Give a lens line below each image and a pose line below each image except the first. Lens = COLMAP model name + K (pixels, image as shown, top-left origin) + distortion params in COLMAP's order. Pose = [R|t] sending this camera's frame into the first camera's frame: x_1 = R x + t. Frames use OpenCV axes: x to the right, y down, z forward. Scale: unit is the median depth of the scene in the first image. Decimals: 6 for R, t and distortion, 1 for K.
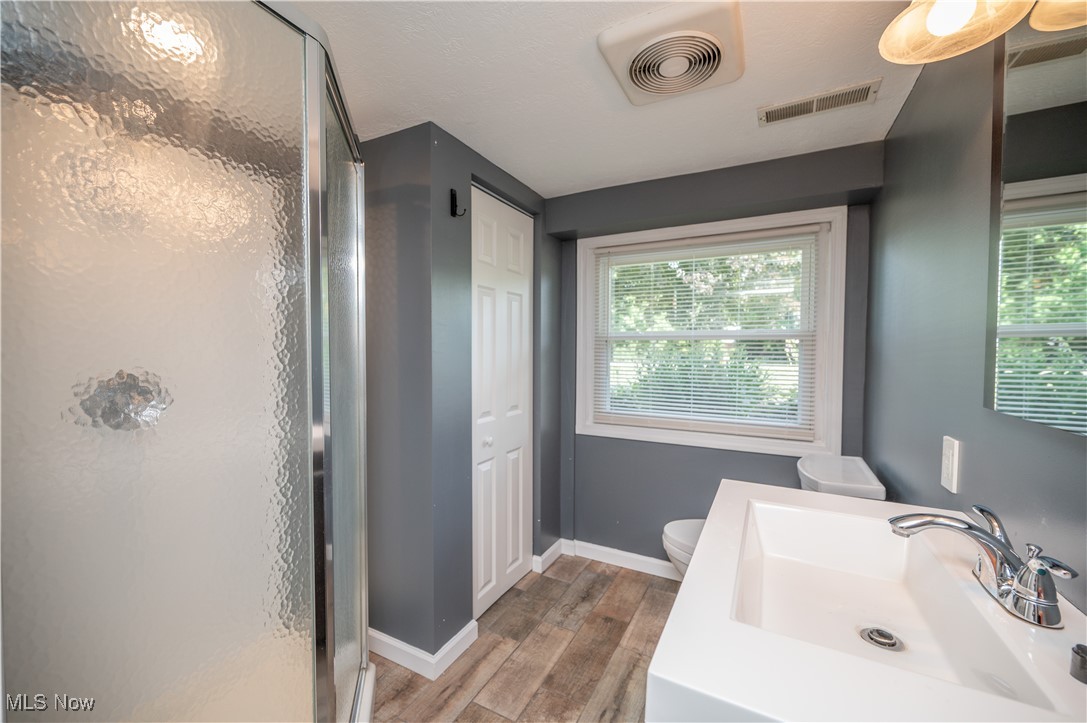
lens RADIAL K [[418.1, 0, 550.5], [0, 418.1, 363.5], [0, 0, 1]] dist [0.000428, -0.000091]
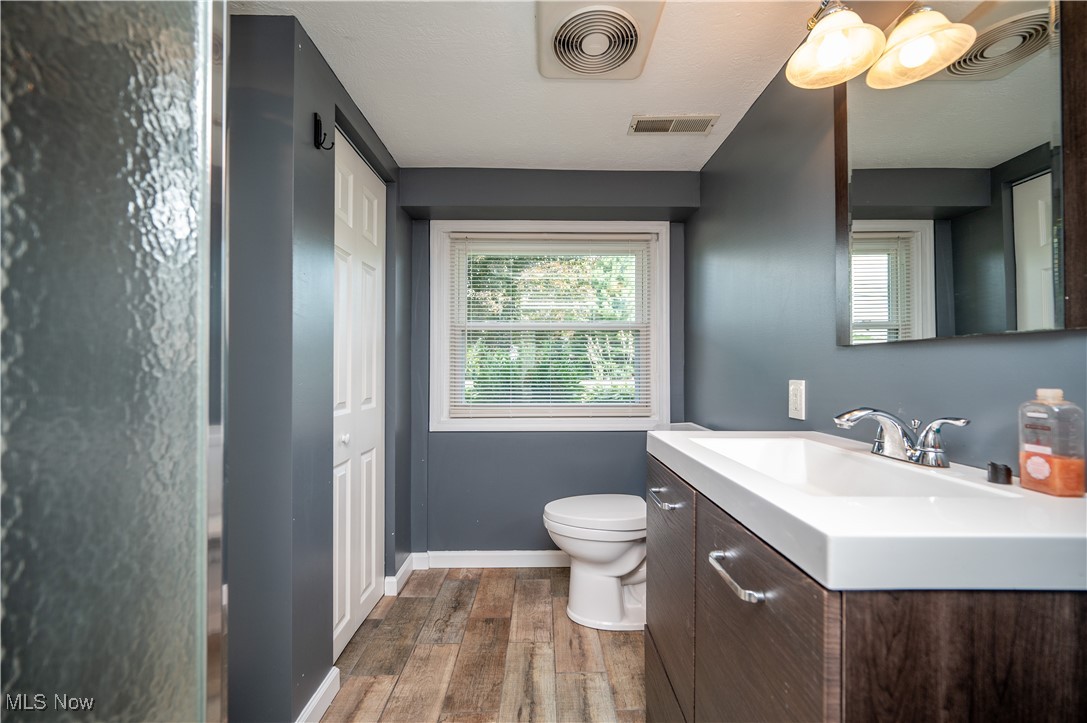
lens RADIAL K [[418.1, 0, 550.5], [0, 418.1, 363.5], [0, 0, 1]] dist [0.000428, -0.000091]
pose [[0.882978, -0.000817, 0.469414, -0.176877], [0.019834, 0.999170, -0.035568, 0.076370], [-0.468996, 0.040716, 0.882261, 0.091558]]
